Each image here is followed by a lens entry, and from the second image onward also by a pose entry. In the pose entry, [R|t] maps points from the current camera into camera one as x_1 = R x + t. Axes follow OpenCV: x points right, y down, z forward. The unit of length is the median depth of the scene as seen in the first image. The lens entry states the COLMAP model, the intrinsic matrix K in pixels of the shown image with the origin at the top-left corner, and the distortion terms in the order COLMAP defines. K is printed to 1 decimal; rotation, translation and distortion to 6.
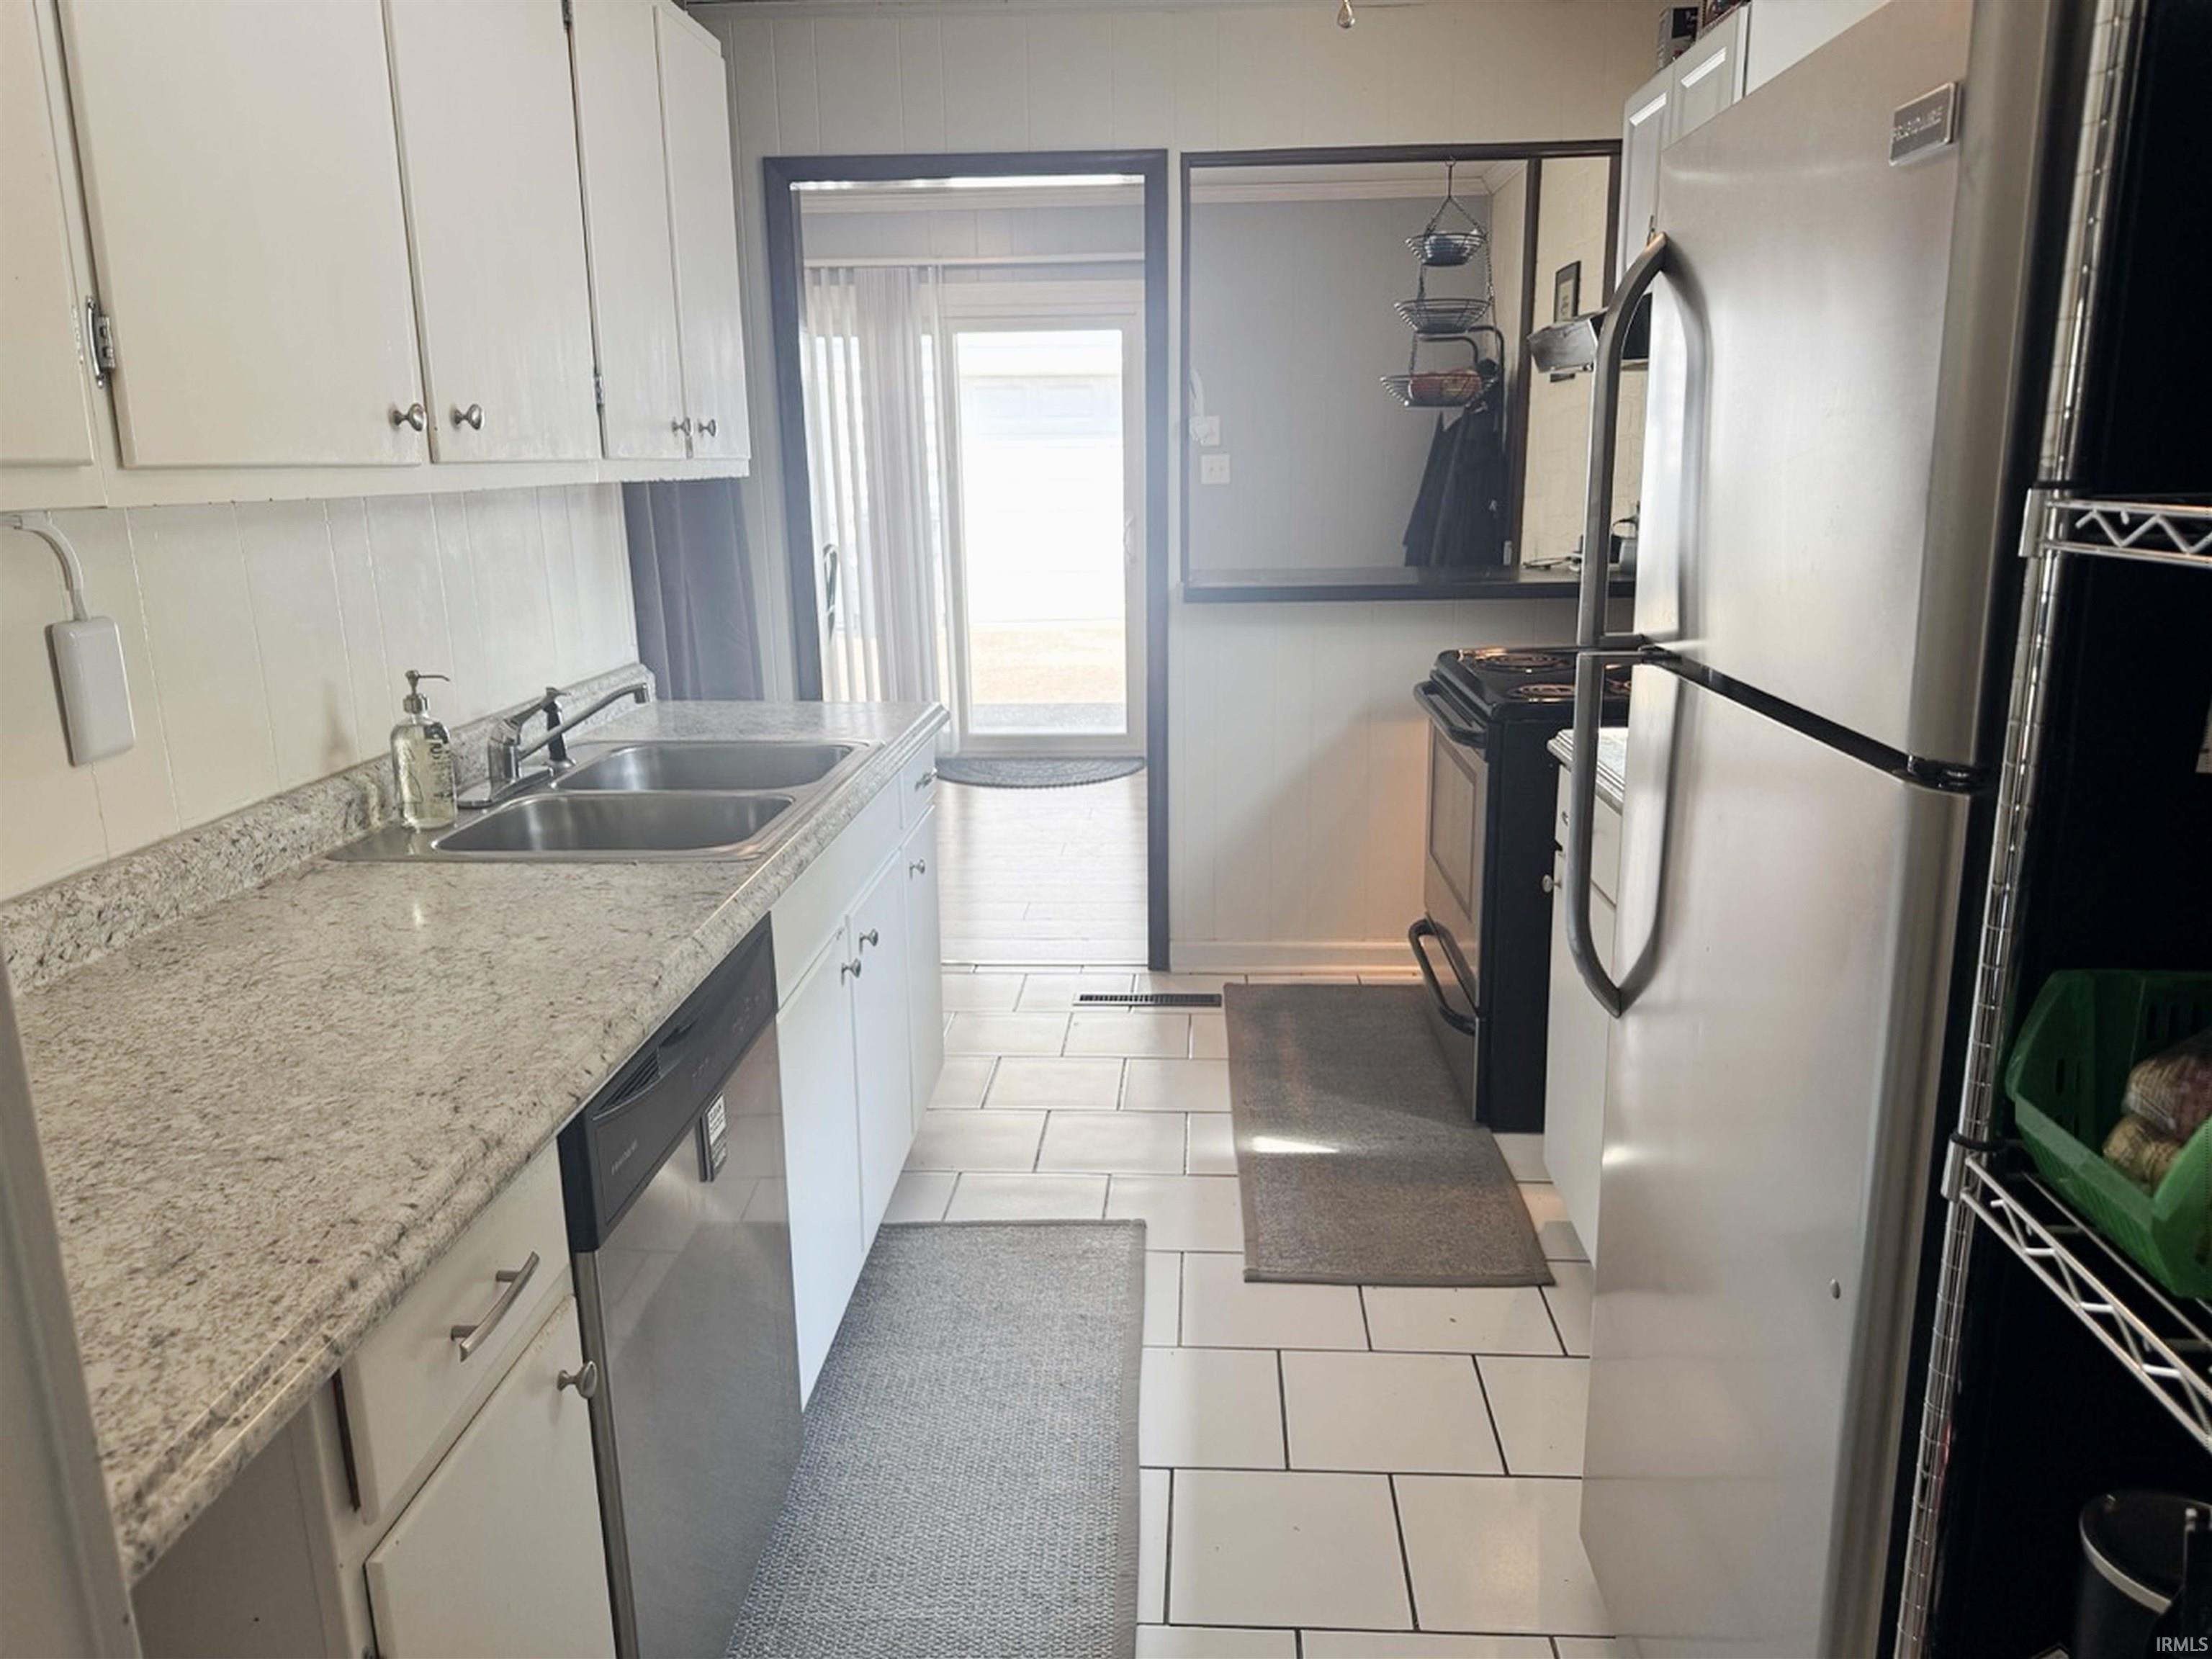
lens RADIAL K [[1571.0, 0, 1106.0], [0, 1571.0, 829.5], [0, 0, 1]] dist [0.086689, -0.087778]
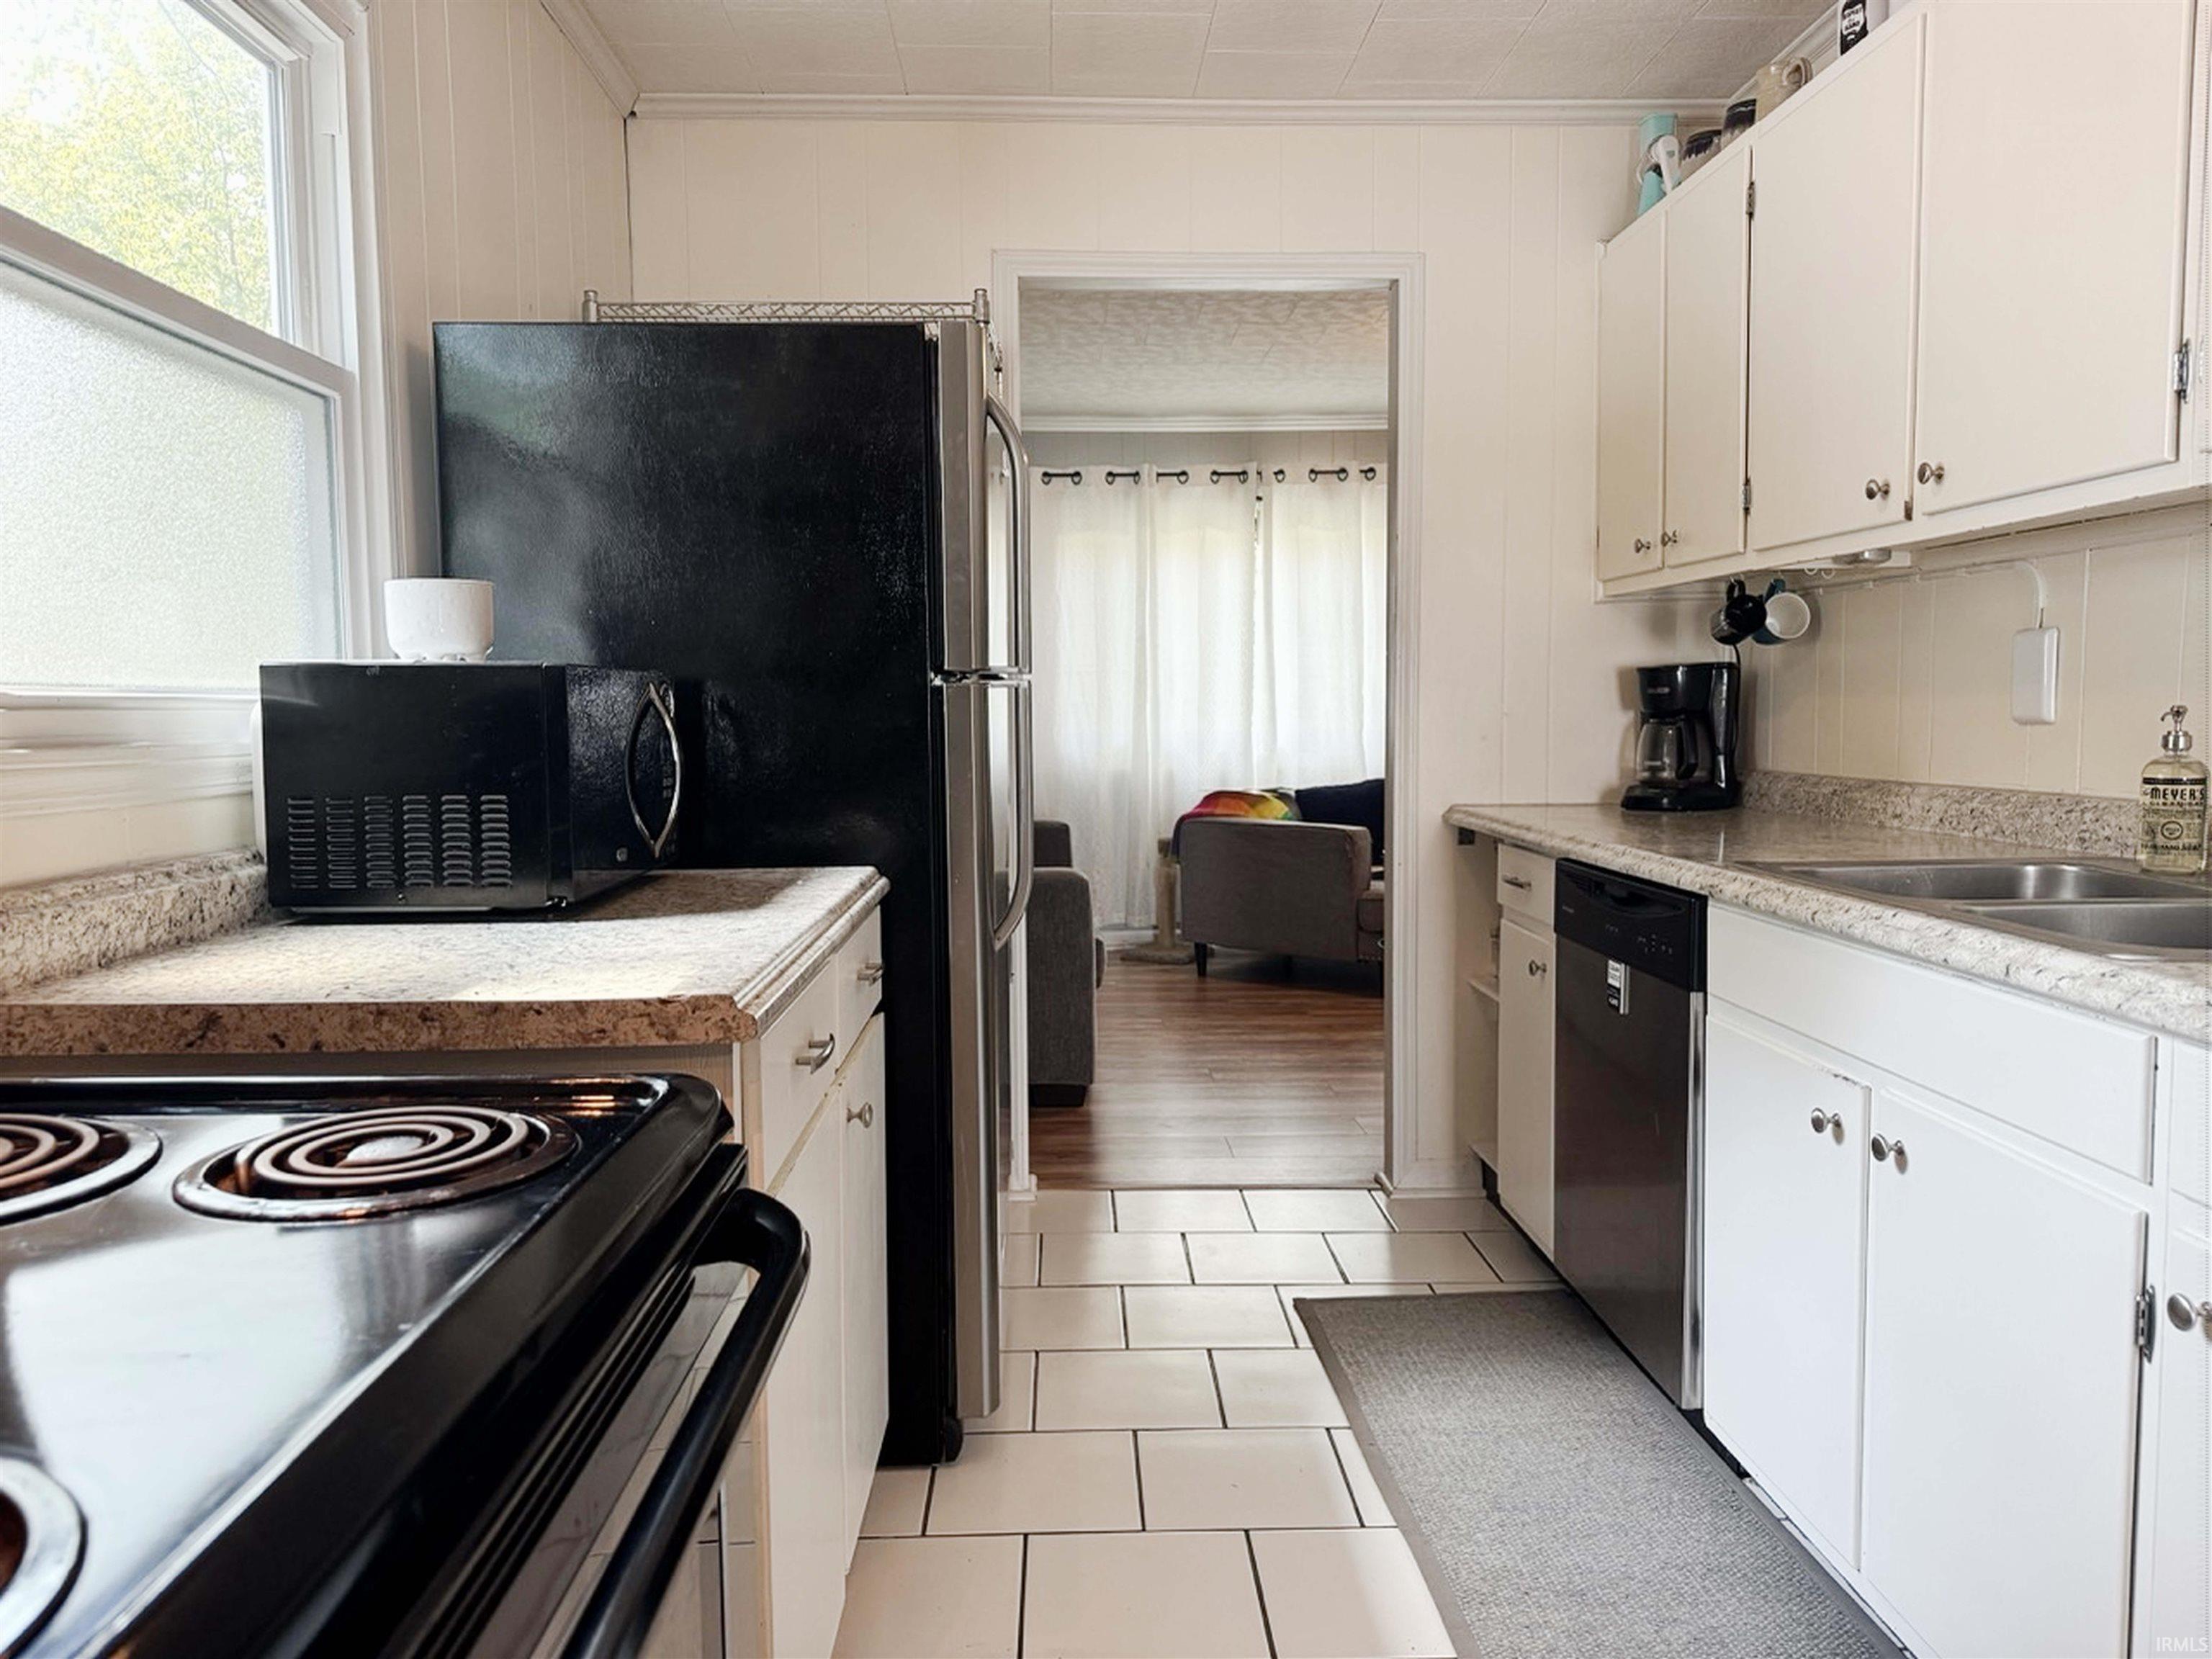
lens RADIAL K [[1571.0, 0, 1106.0], [0, 1571.0, 829.5], [0, 0, 1]] dist [0.086689, -0.087778]
pose [[-0.995747, 0.032535, -0.086191, 0.349582], [0.004110, 0.950320, 0.311249, -0.406472], [0.092035, 0.309571, -0.946412, 2.305496]]
